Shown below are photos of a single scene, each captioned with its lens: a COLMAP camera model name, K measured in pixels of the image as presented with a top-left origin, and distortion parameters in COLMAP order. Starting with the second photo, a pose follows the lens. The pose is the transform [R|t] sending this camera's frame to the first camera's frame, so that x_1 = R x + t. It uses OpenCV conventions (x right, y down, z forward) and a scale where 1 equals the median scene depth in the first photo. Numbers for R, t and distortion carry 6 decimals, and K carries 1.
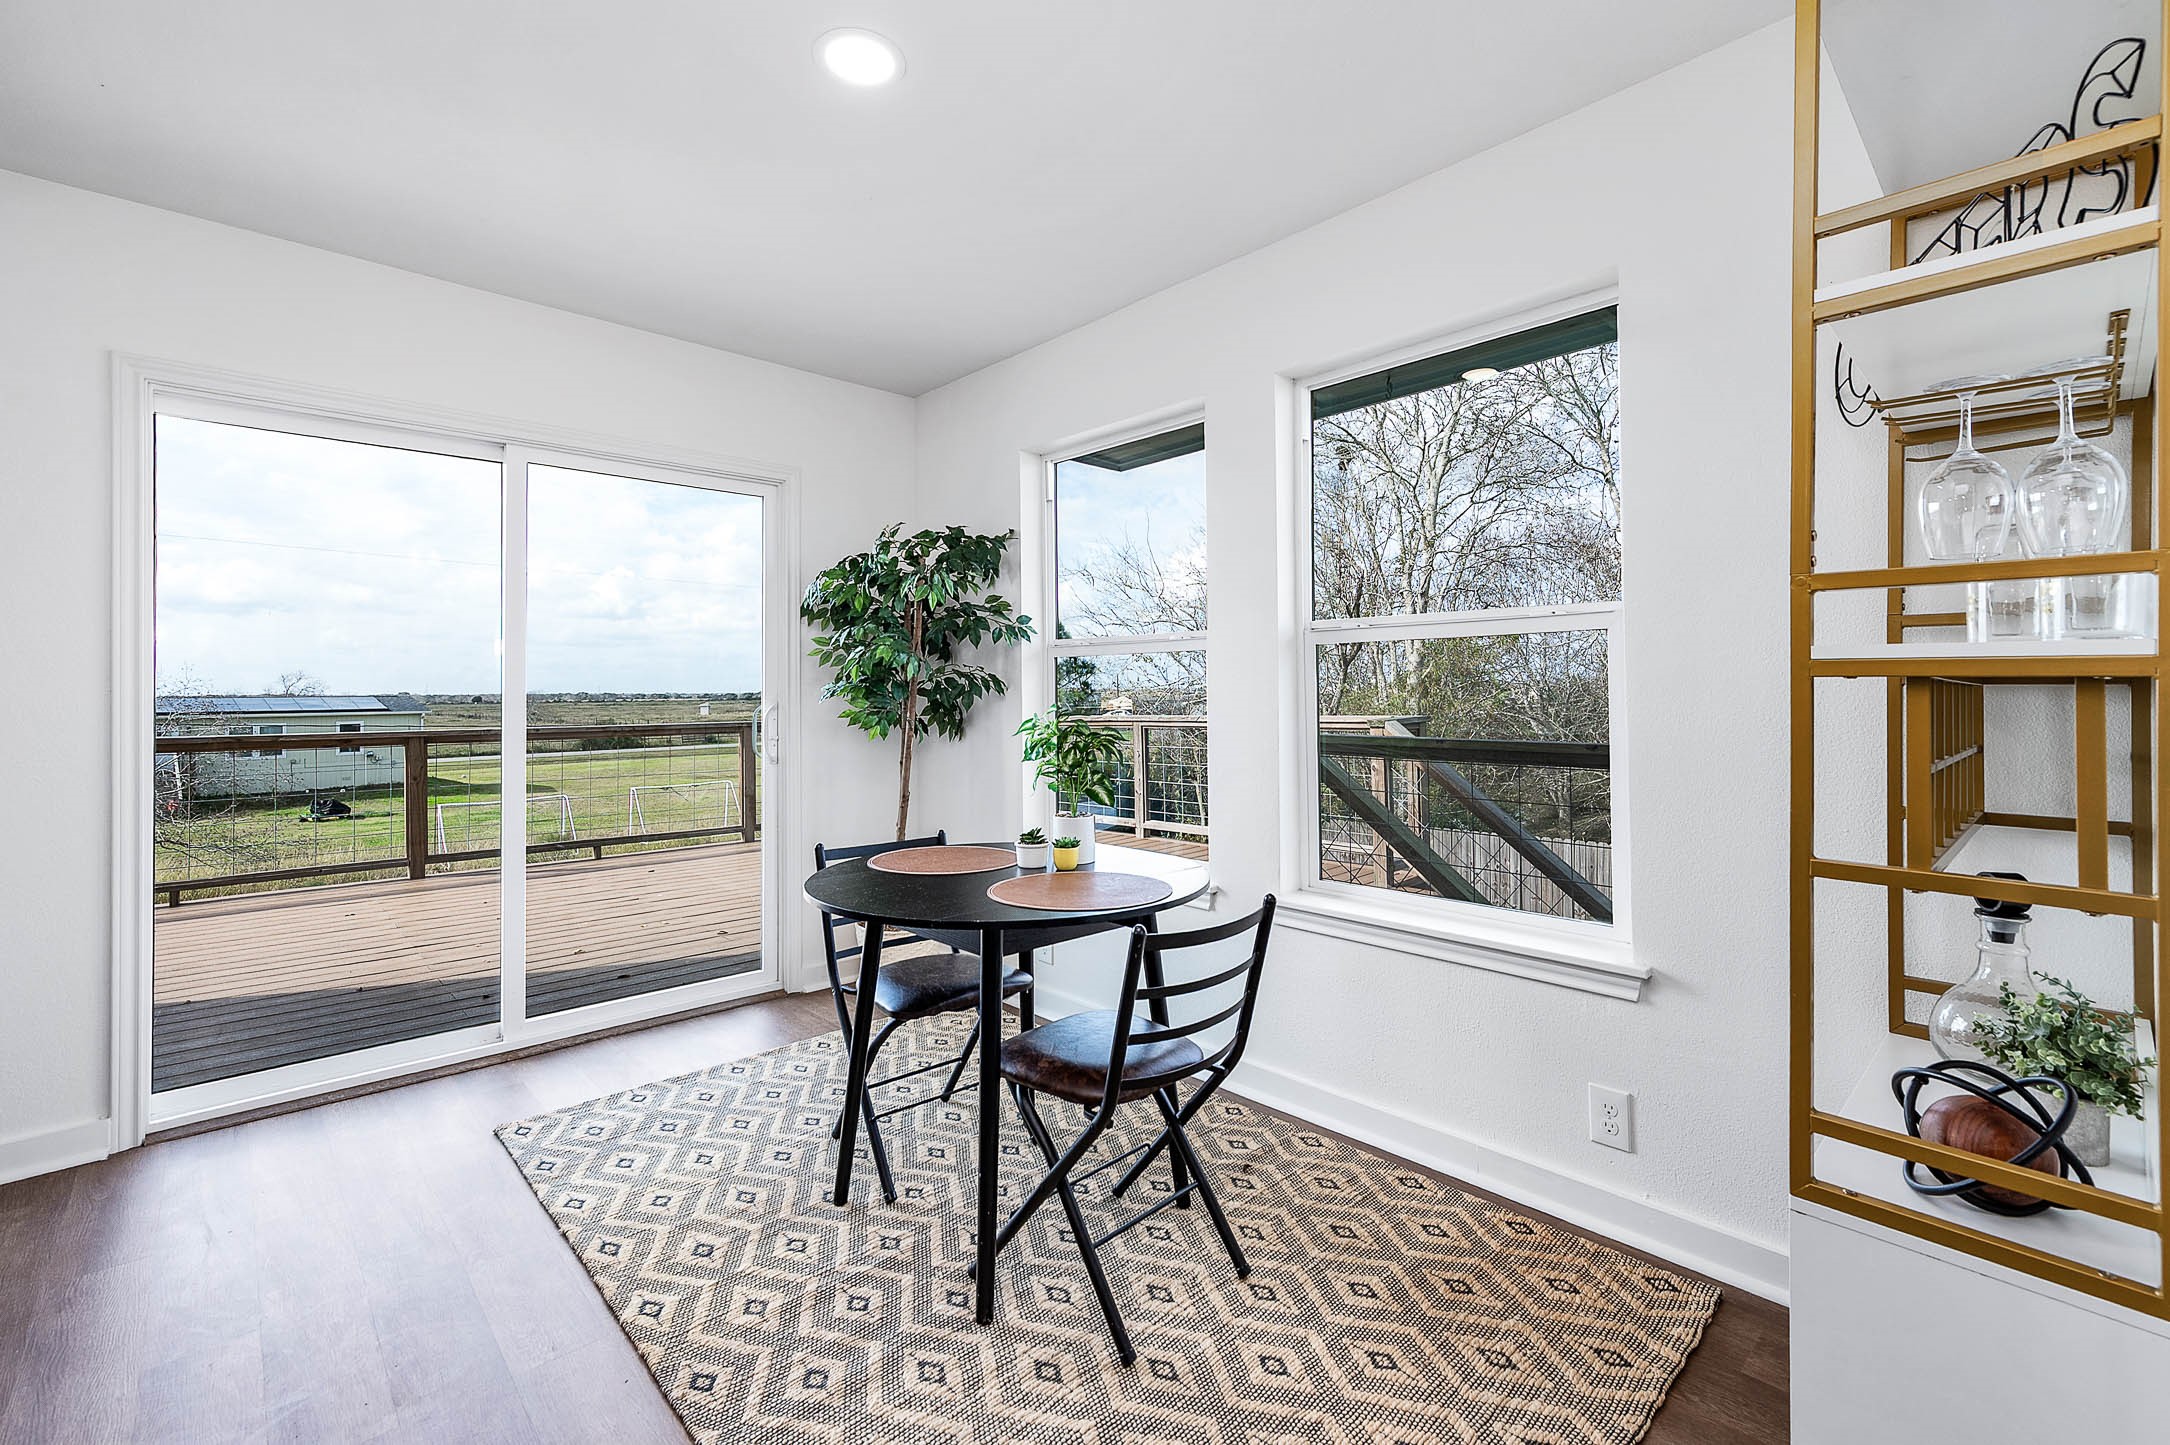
lens RADIAL K [[939.8, 0, 1087.9], [0, 939.8, 687.2], [0, 0, 1]] dist [0.001062, 0.000283]
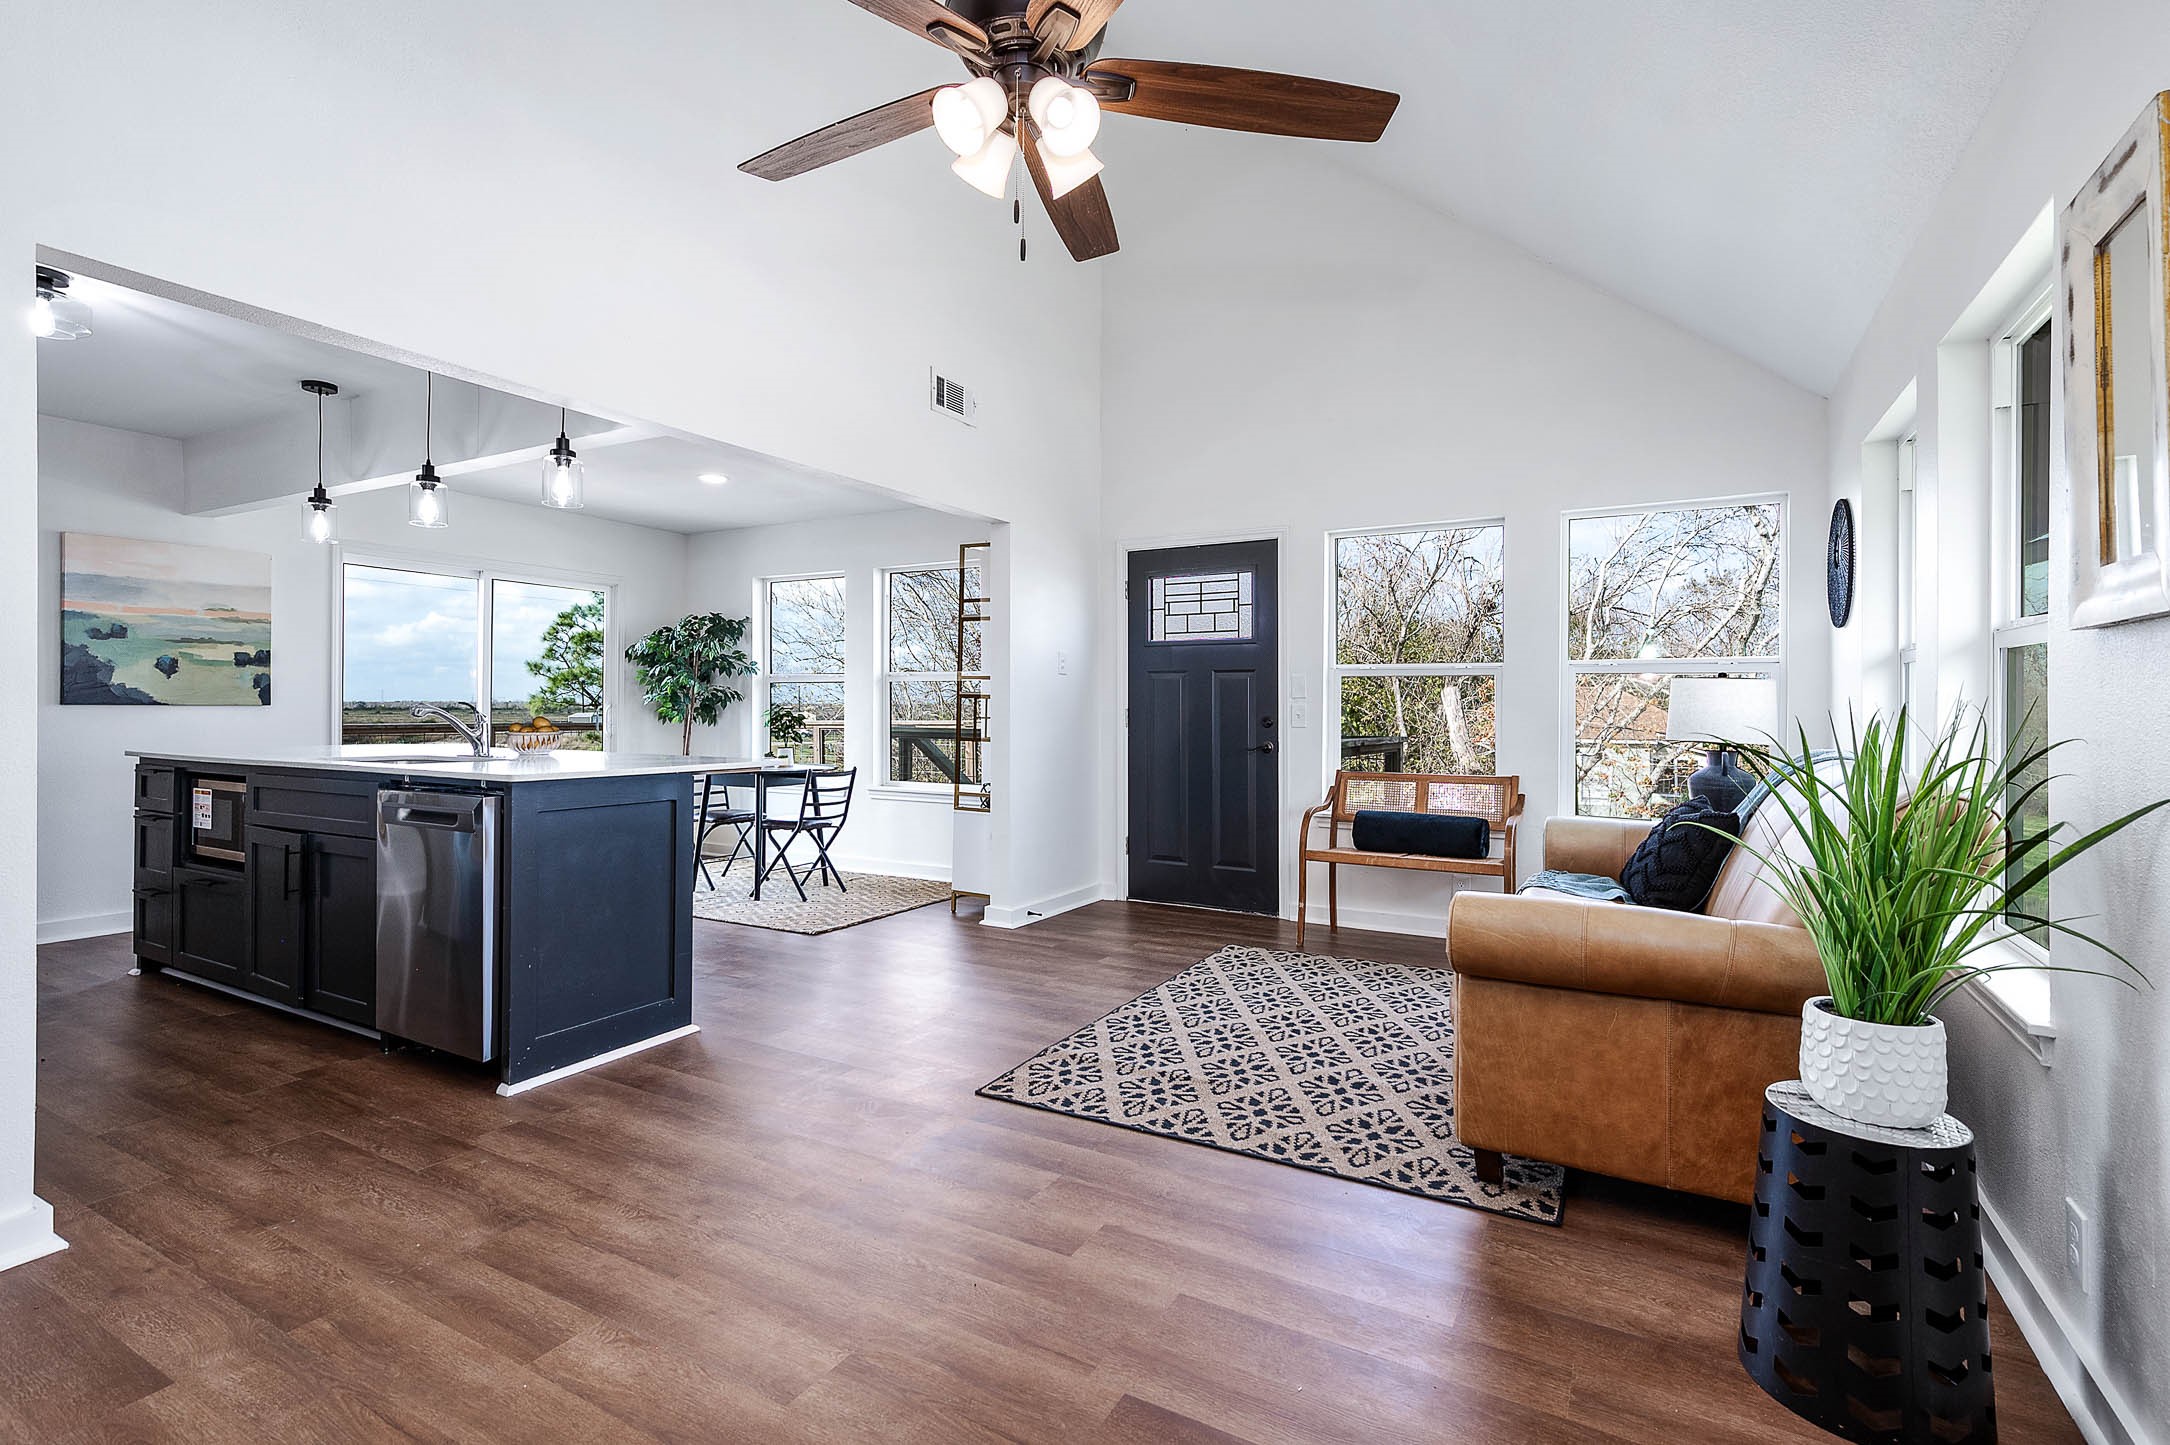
lens RADIAL K [[1009.7, 0, 1089.3], [0, 1009.7, 704.3], [0, 0, 1]] dist [0.003158, 0.000477]
pose [[0.951811, 0.010572, 0.306503, -0.047053], [-0.011691, 0.999930, 0.001815, 0.001668], [-0.306462, -0.005310, 0.951868, -1.242918]]
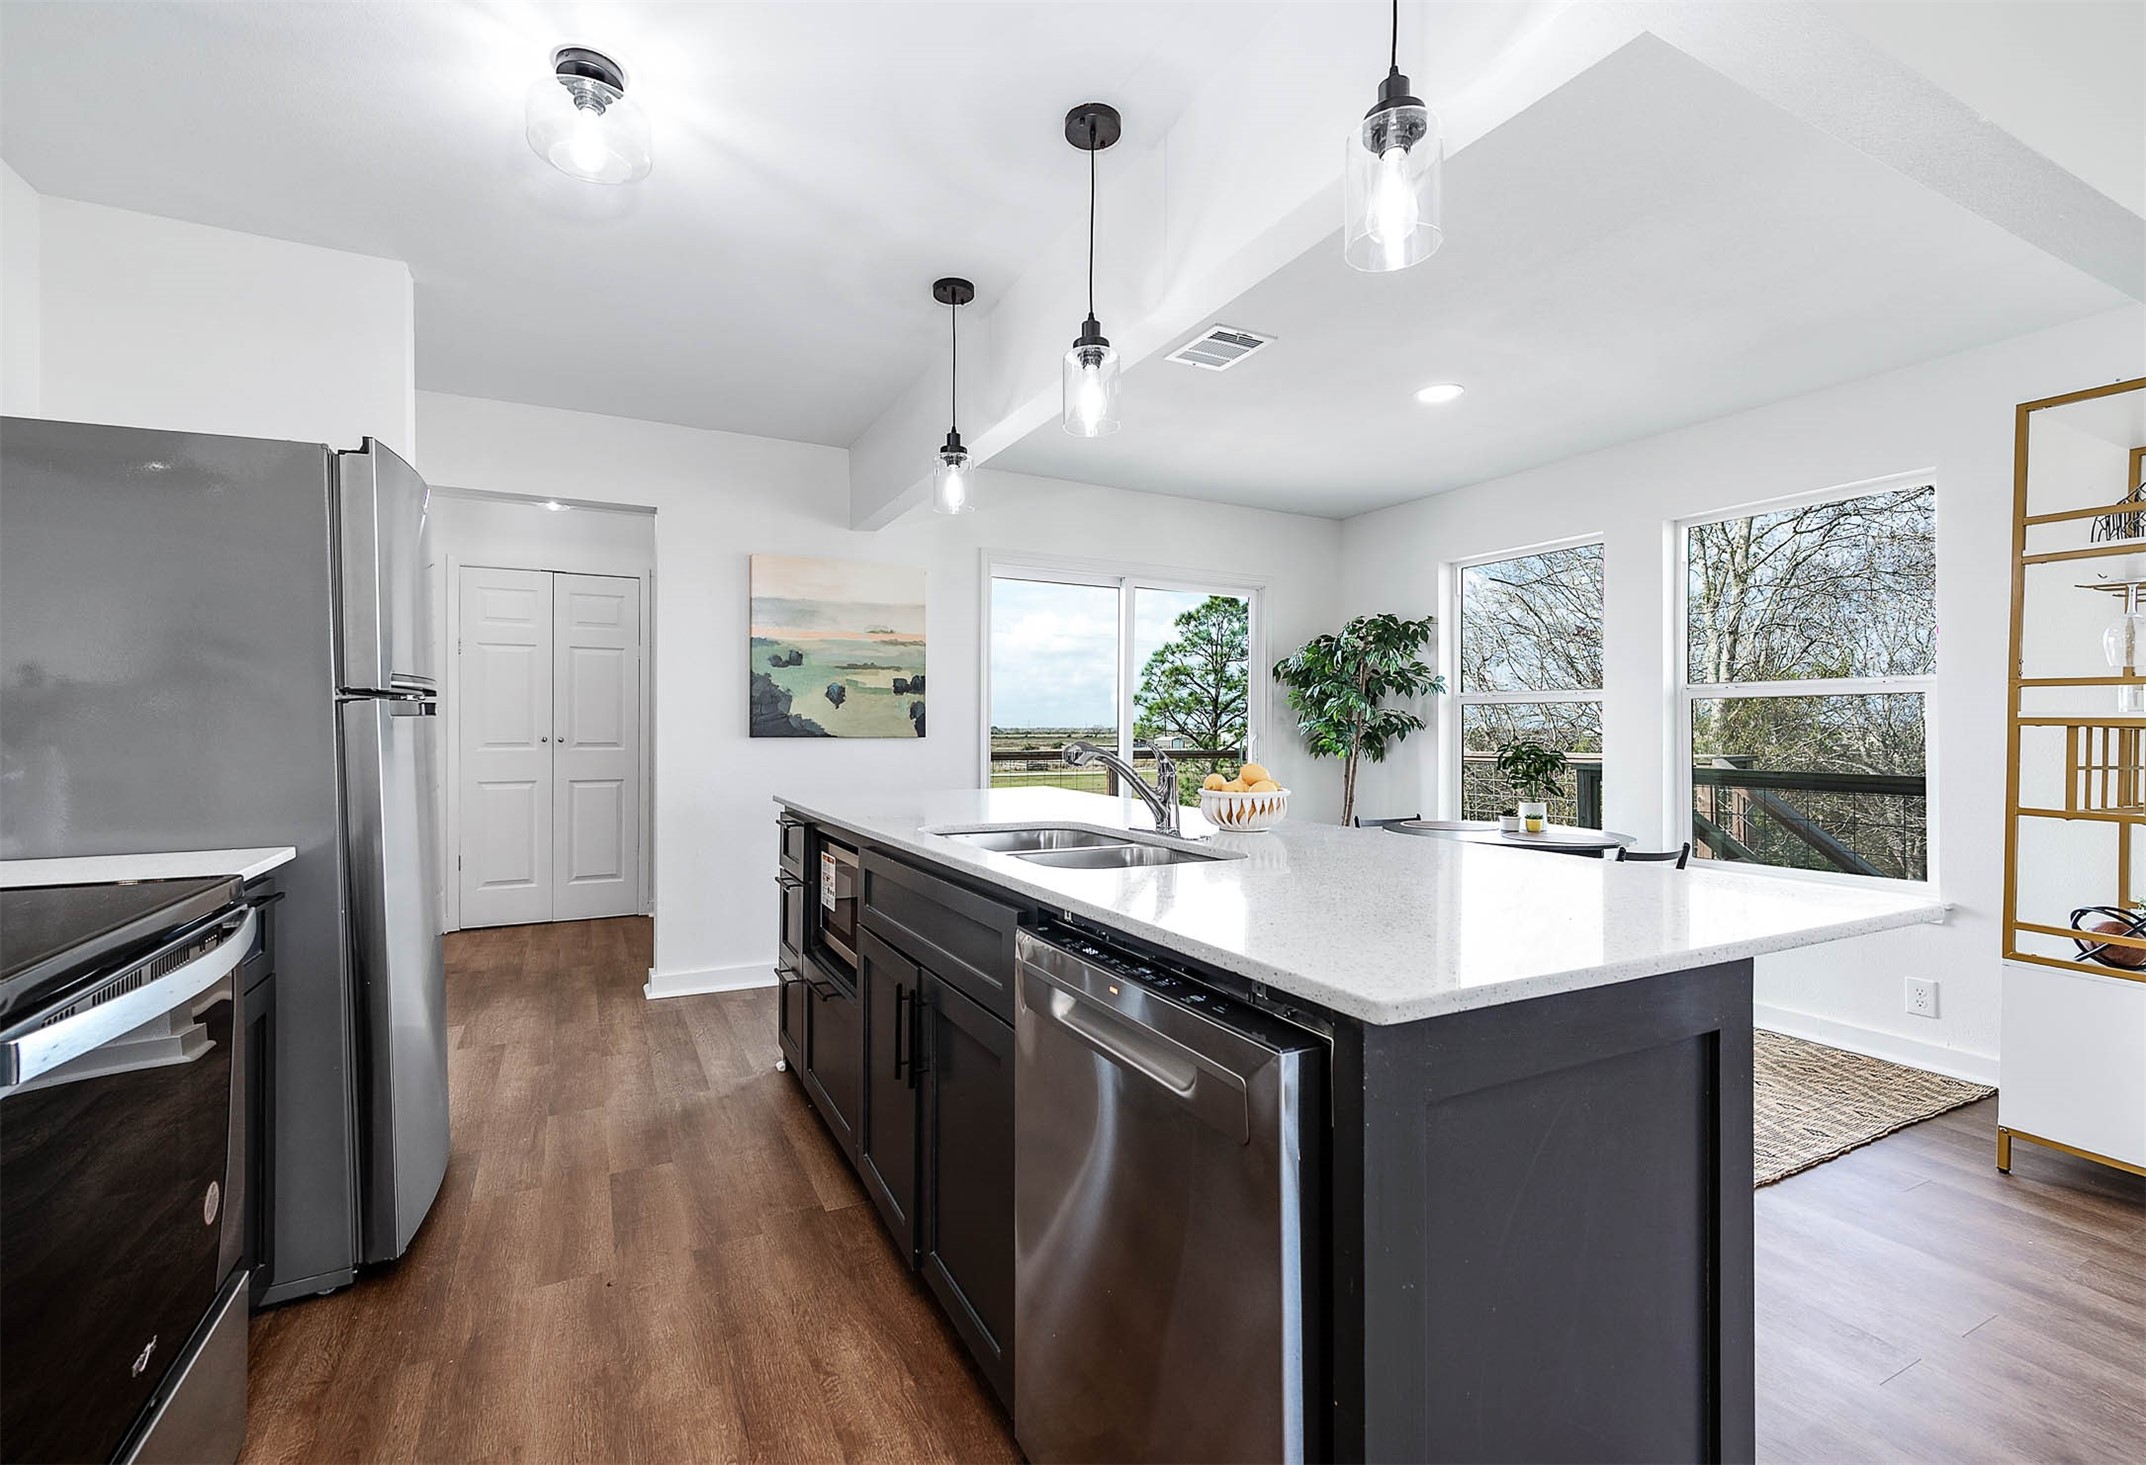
lens RADIAL K [[923.6, 0, 1034.4], [0, 923.6, 731.4], [0, 0, 1]] dist [-0.000477, -0.000053]
pose [[0.957203, 0.008926, -0.289279, -0.257577], [-0.006284, 0.999930, 0.010063, -0.001062], [0.289349, -0.007815, 0.957192, -0.550059]]
